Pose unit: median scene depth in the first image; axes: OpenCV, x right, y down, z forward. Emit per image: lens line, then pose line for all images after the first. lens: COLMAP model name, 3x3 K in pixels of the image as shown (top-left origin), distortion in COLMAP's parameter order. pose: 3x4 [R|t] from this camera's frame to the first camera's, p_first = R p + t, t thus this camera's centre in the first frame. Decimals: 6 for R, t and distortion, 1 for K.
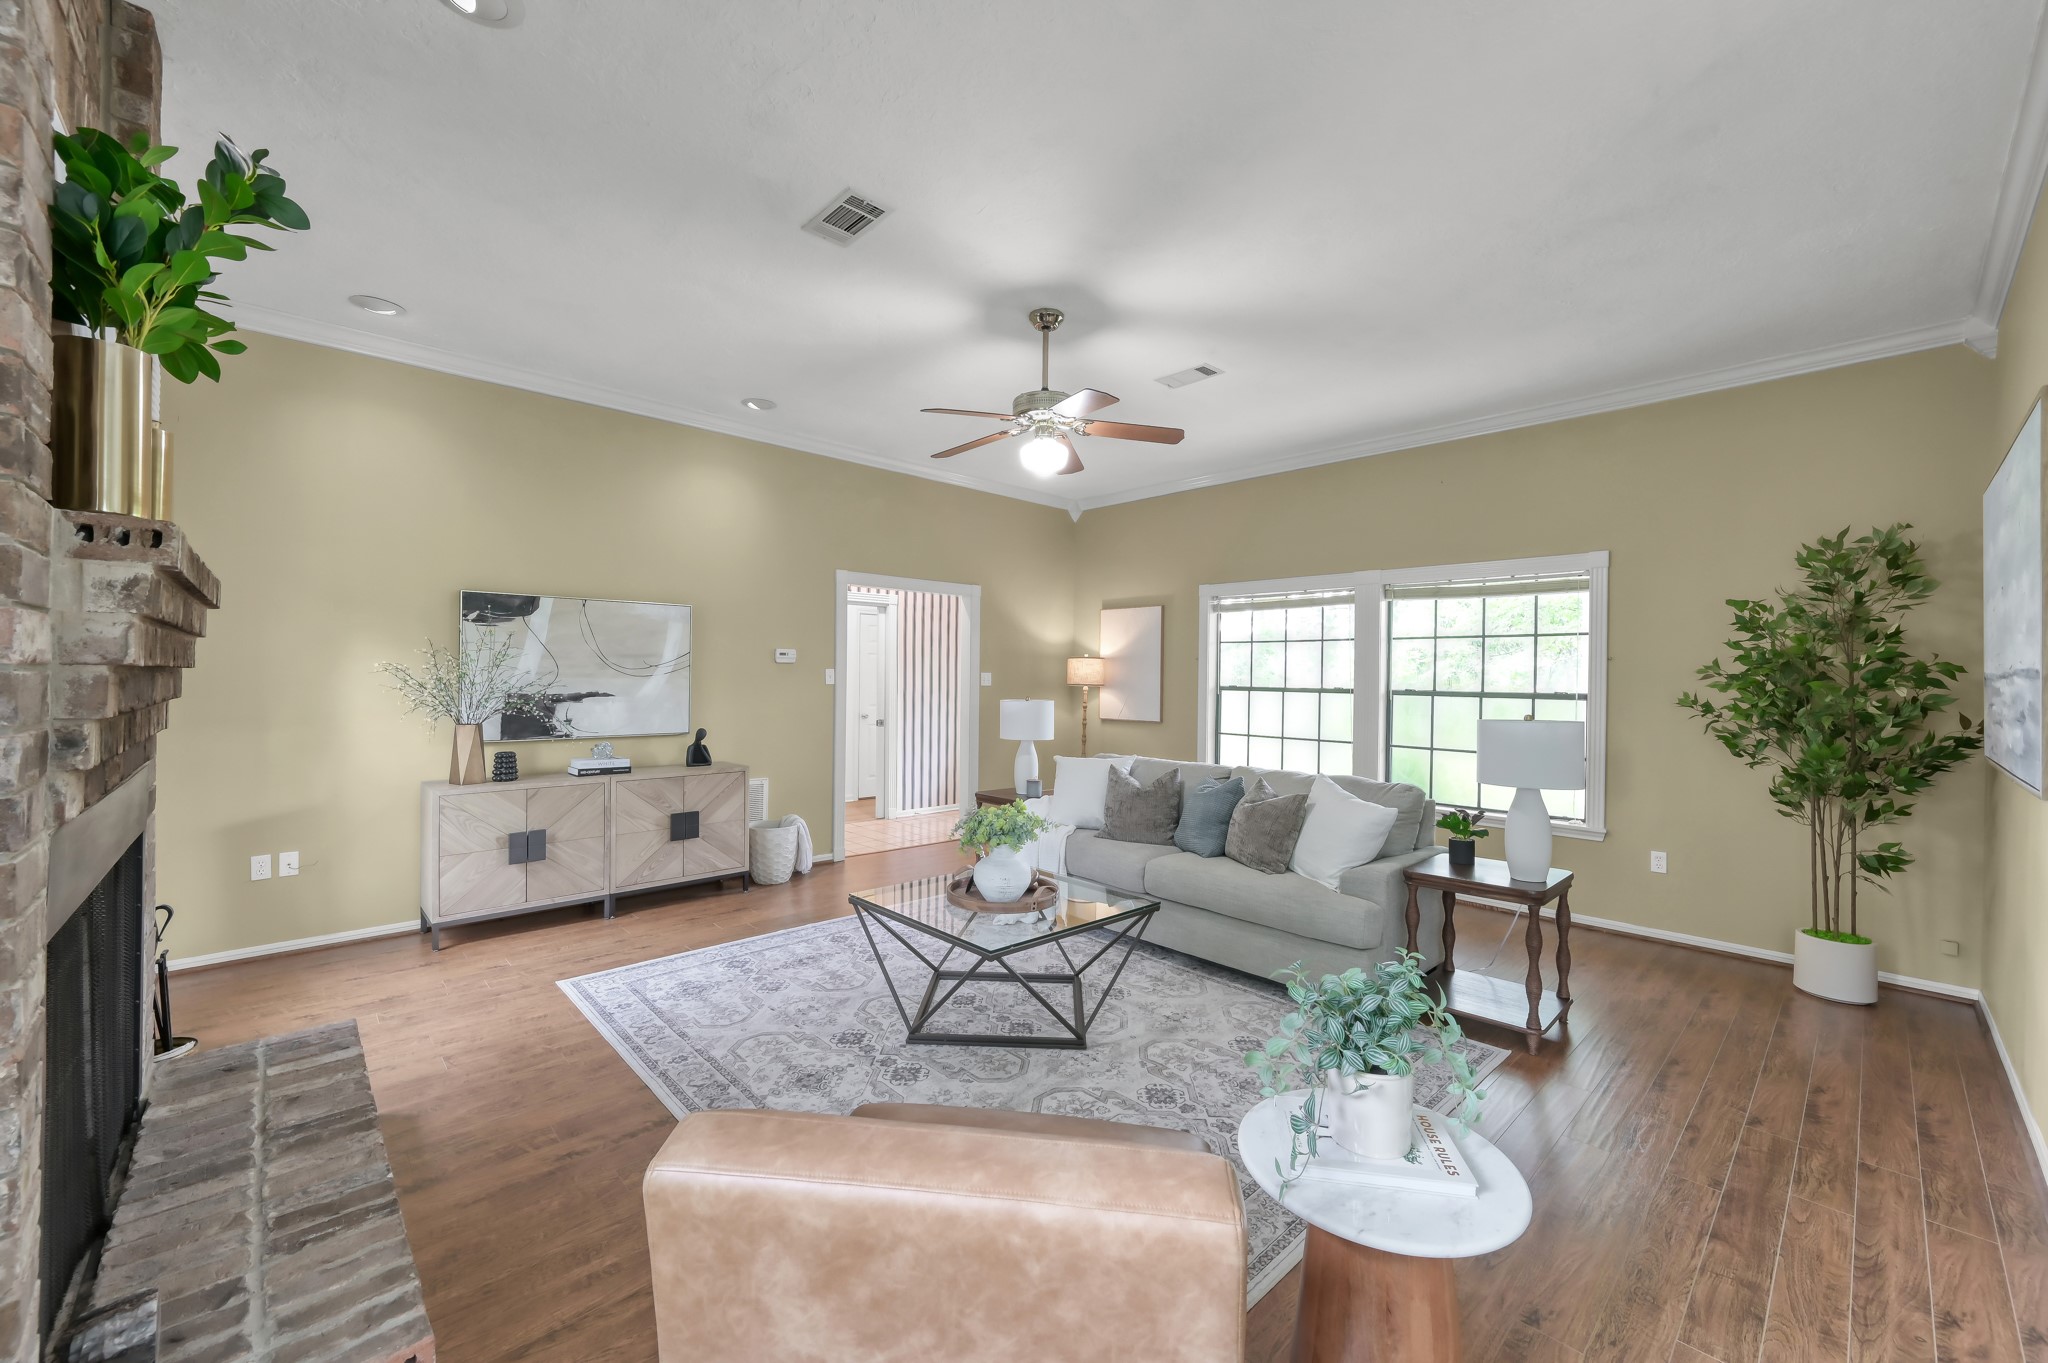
lens RADIAL K [[804.9, 0, 1031.1], [0, 804.9, 680.3], [0, 0, 1]] dist [-0.000762, -0.000246]
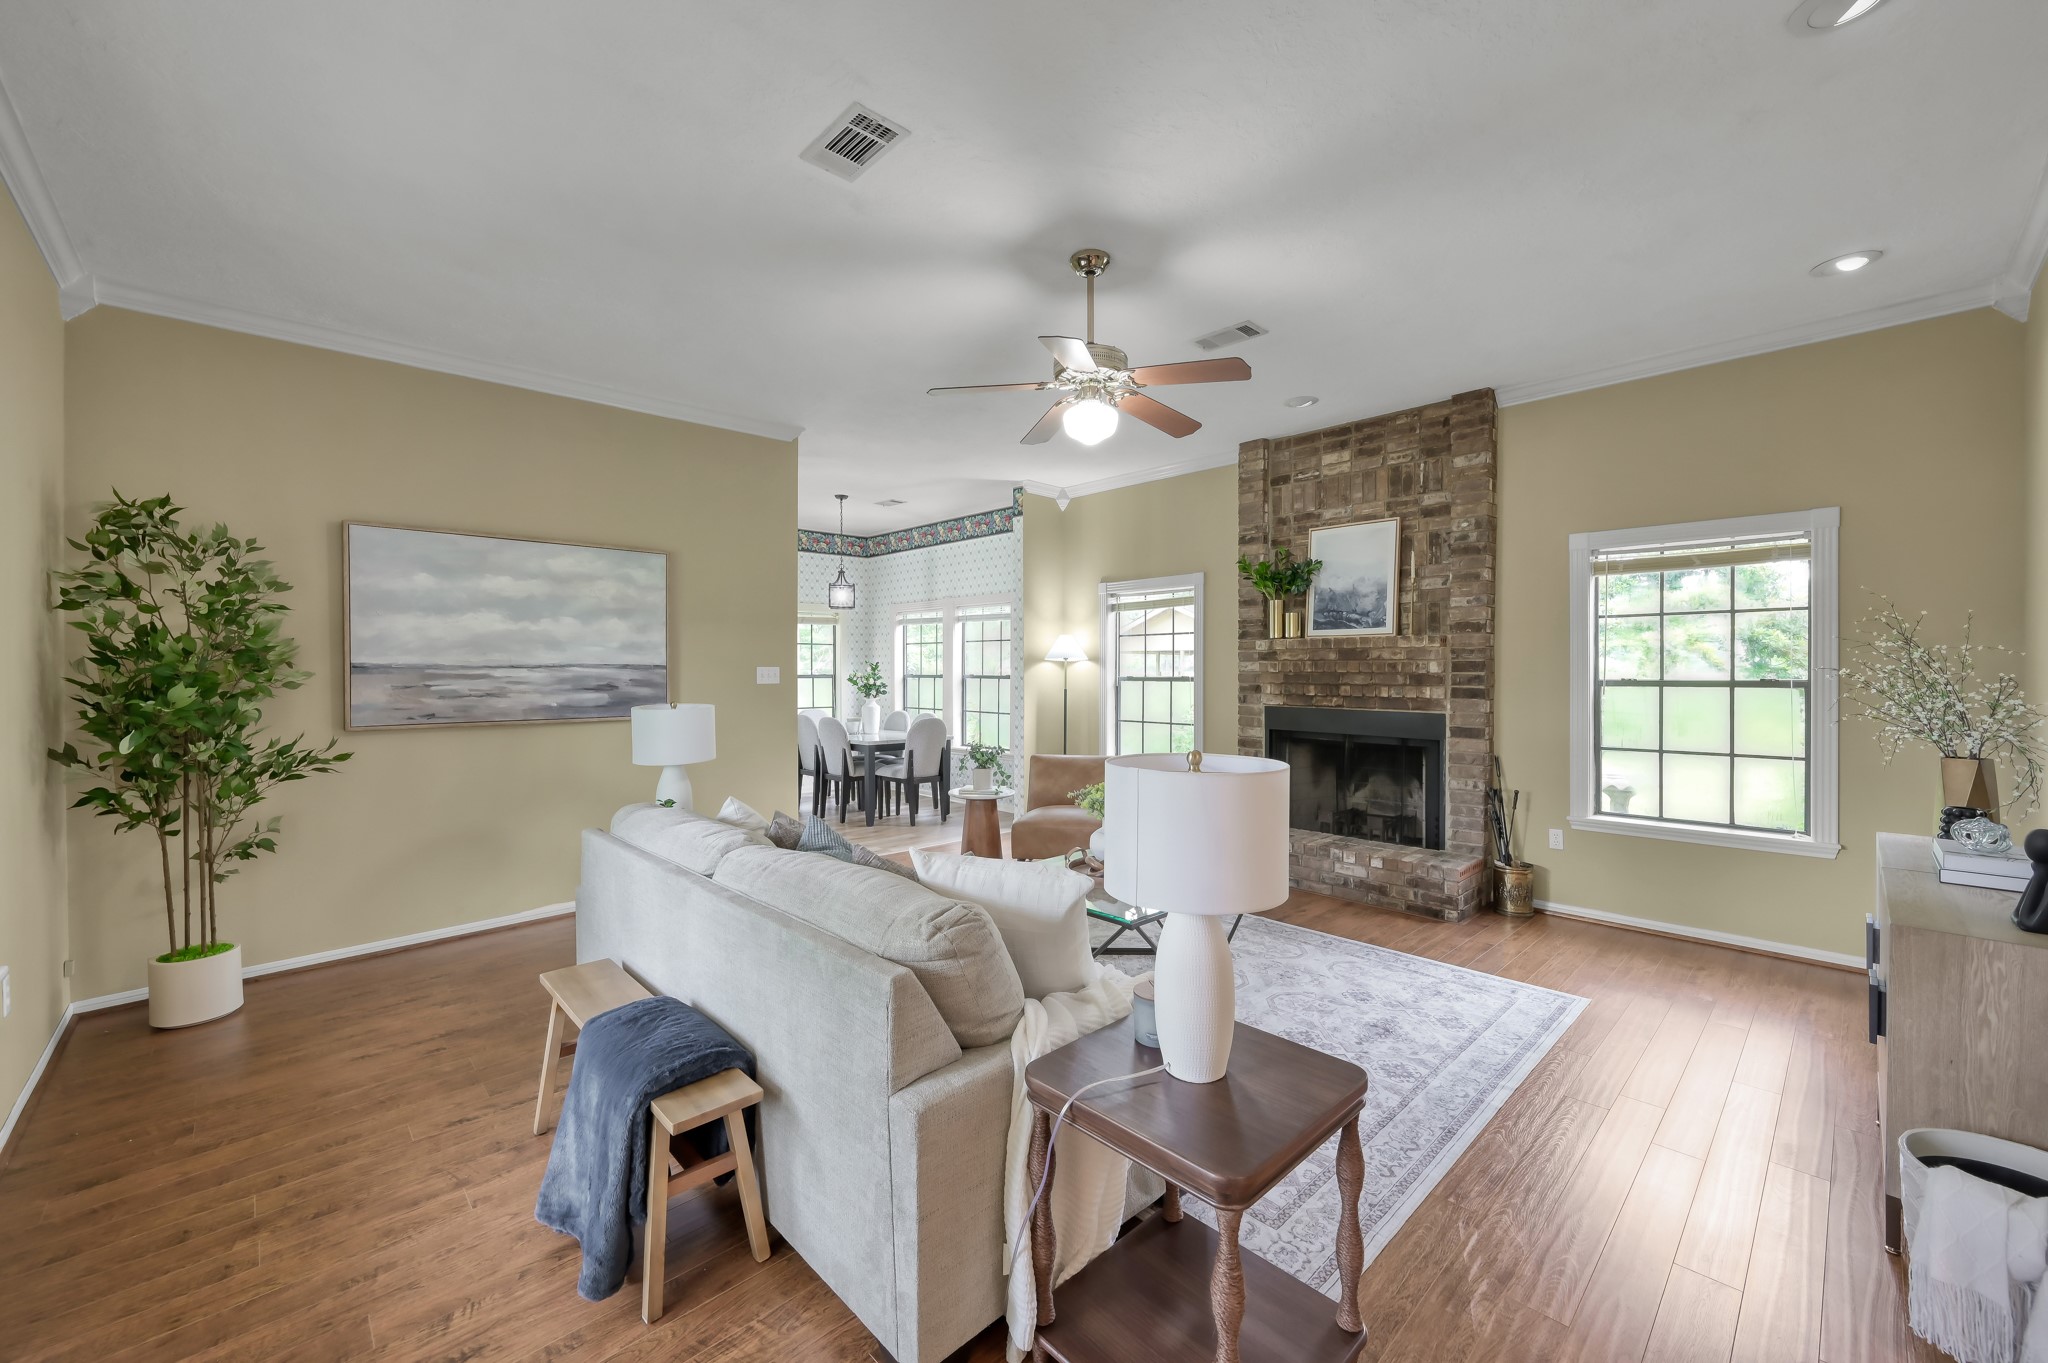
lens RADIAL K [[804.9, 0, 1013.3], [0, 804.9, 675.3], [0, 0, 1]] dist [-0.000762, -0.000246]
pose [[-0.999944, -0.009920, 0.003734, 0.095062], [-0.009858, 0.999822, 0.016105, -0.017299], [-0.003893, 0.016068, -0.999863, 1.920390]]
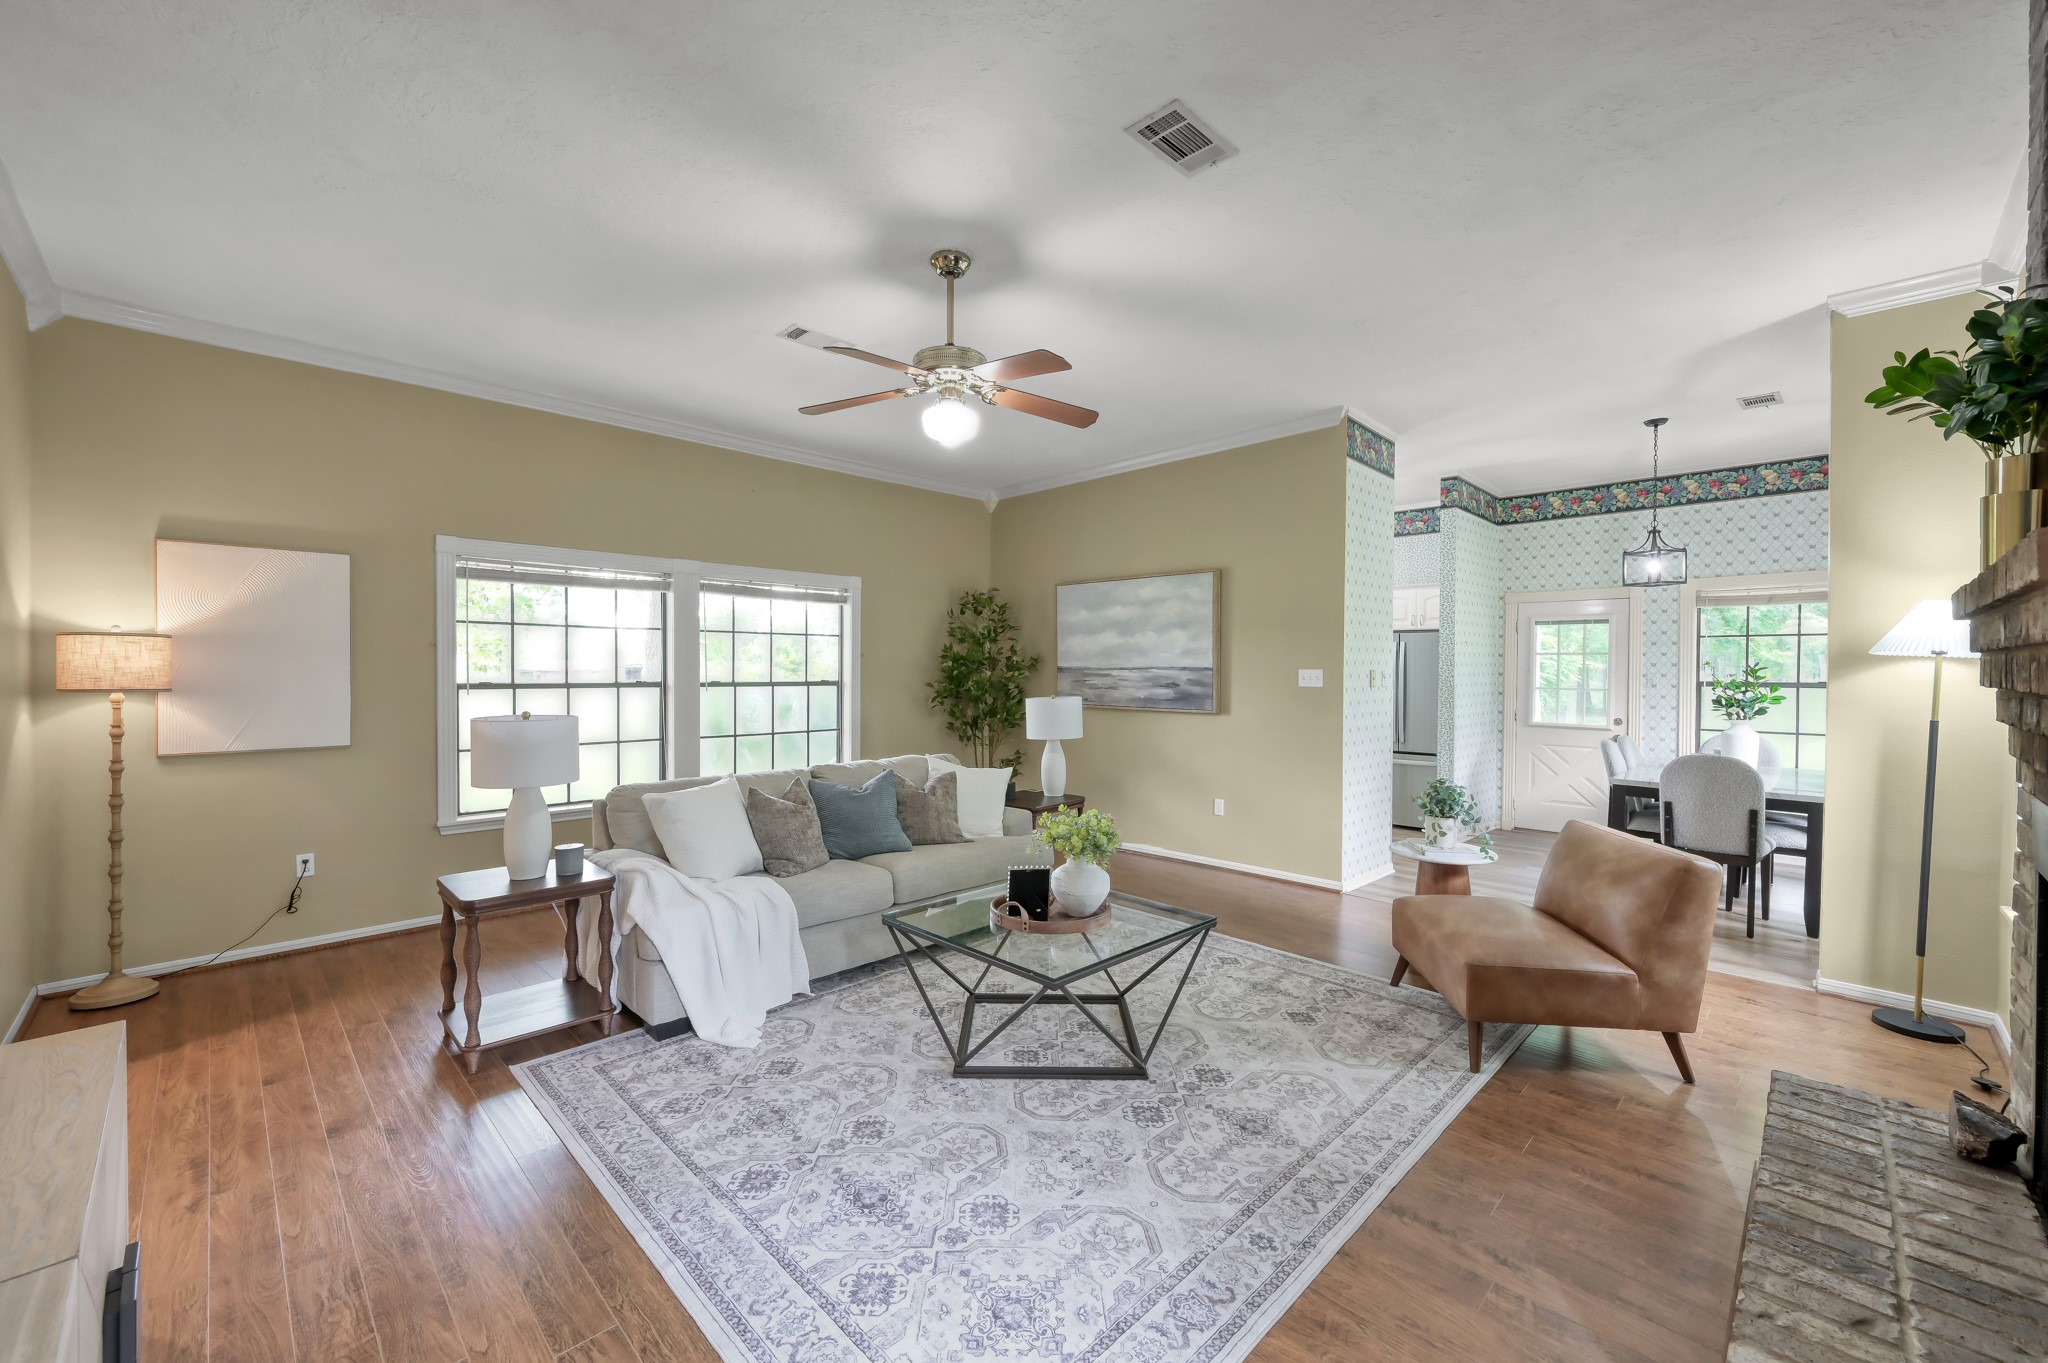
lens RADIAL K [[804.9, 0, 1031.1], [0, 804.9, 676.8], [0, 0, 1]] dist [-0.000762, -0.000246]
pose [[-0.029040, -0.018947, 0.999399, -0.878329], [0.003898, 0.999811, 0.019068, -0.019507], [-0.999571, 0.004449, -0.028961, 0.962768]]
